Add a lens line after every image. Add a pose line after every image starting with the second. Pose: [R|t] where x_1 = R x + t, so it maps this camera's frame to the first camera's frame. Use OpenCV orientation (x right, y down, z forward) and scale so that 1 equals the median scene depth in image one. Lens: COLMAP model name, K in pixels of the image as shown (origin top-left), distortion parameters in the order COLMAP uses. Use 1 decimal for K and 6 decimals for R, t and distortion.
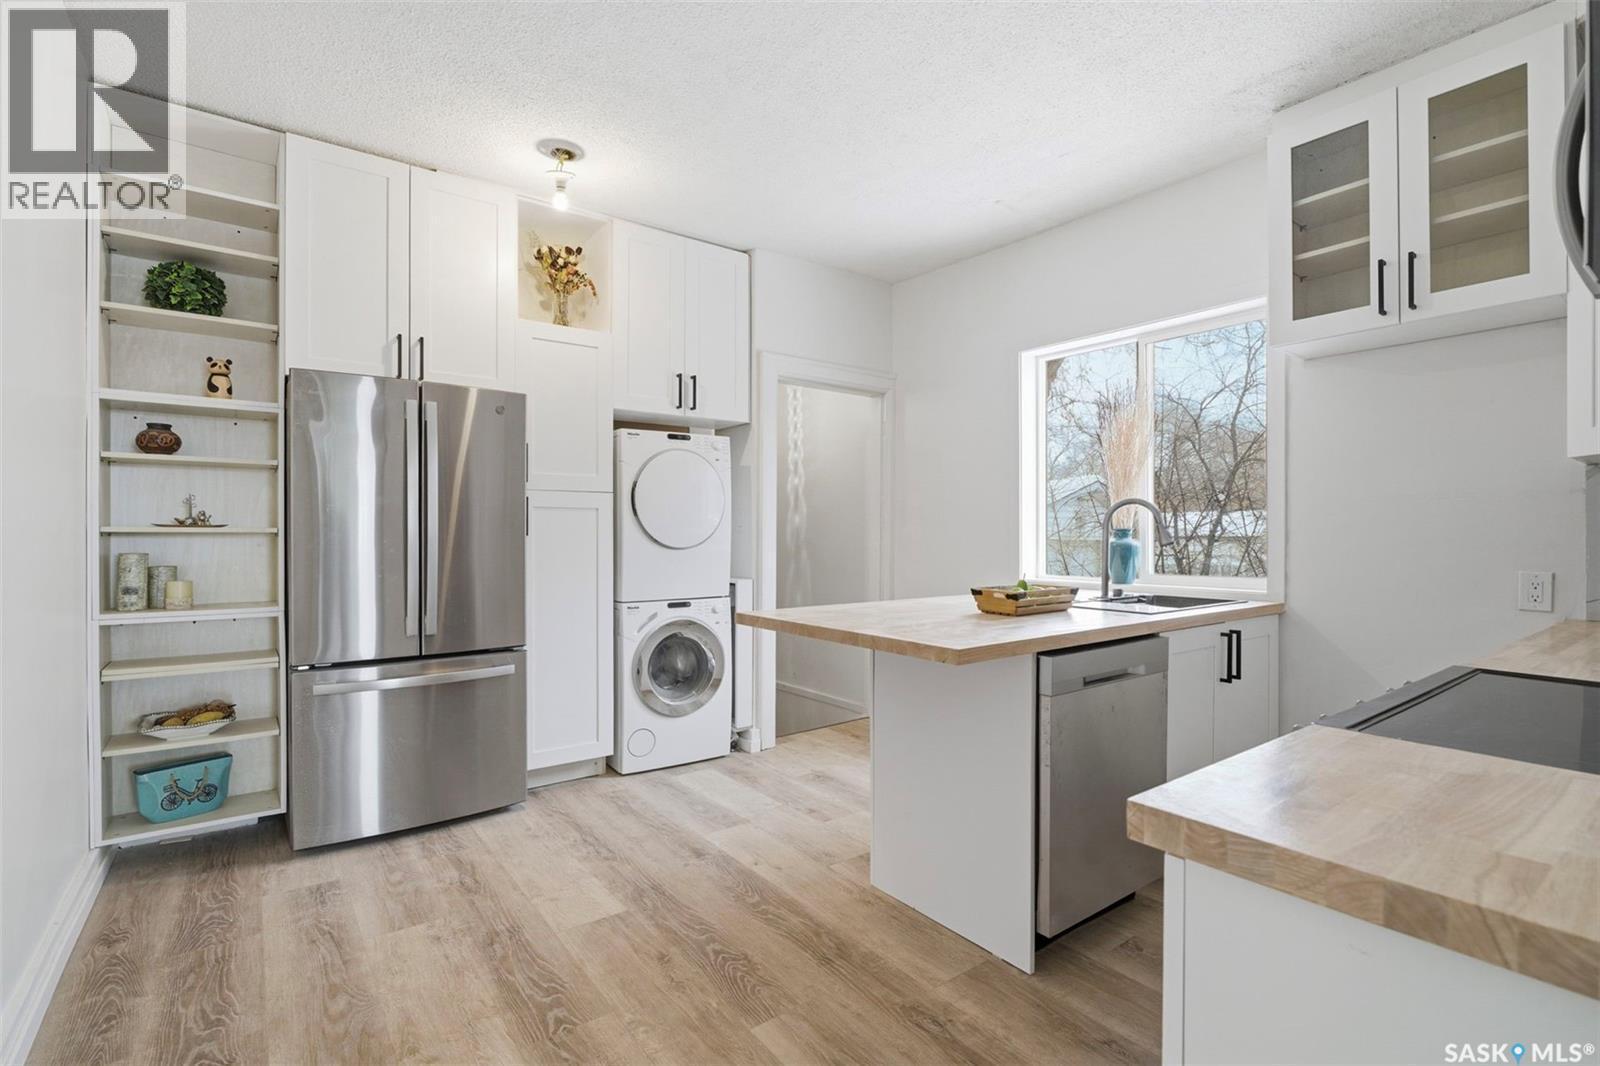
lens RADIAL K [[742.8, 0, 807.6], [0, 742.8, 537.2], [0, 0, 1]] dist [-0.017569, 0.006418]
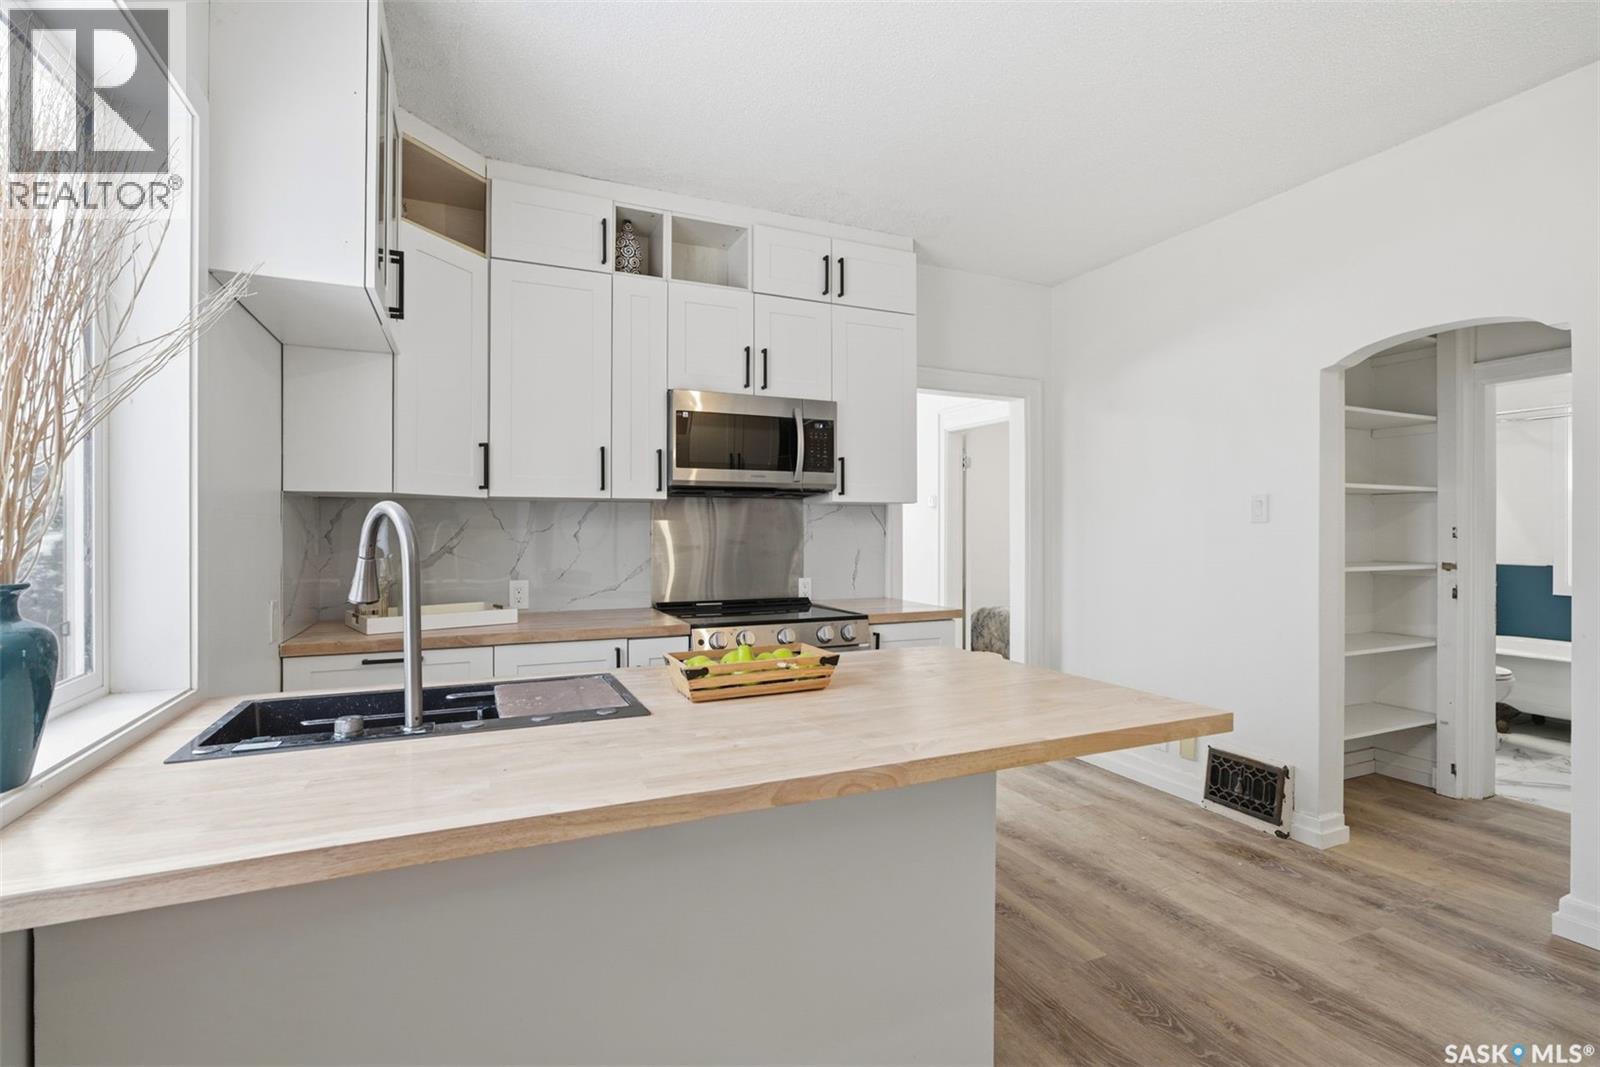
lens RADIAL K [[760.1, 0, 800.0], [0, 760.1, 533.5], [0, 0, 1]] dist [-0.016509, 0.000183]
pose [[-0.974299, -0.003574, 0.225229, 0.105280], [-0.001444, 0.999953, 0.009624, -0.044910], [-0.225253, 0.009051, -0.974258, 1.713746]]
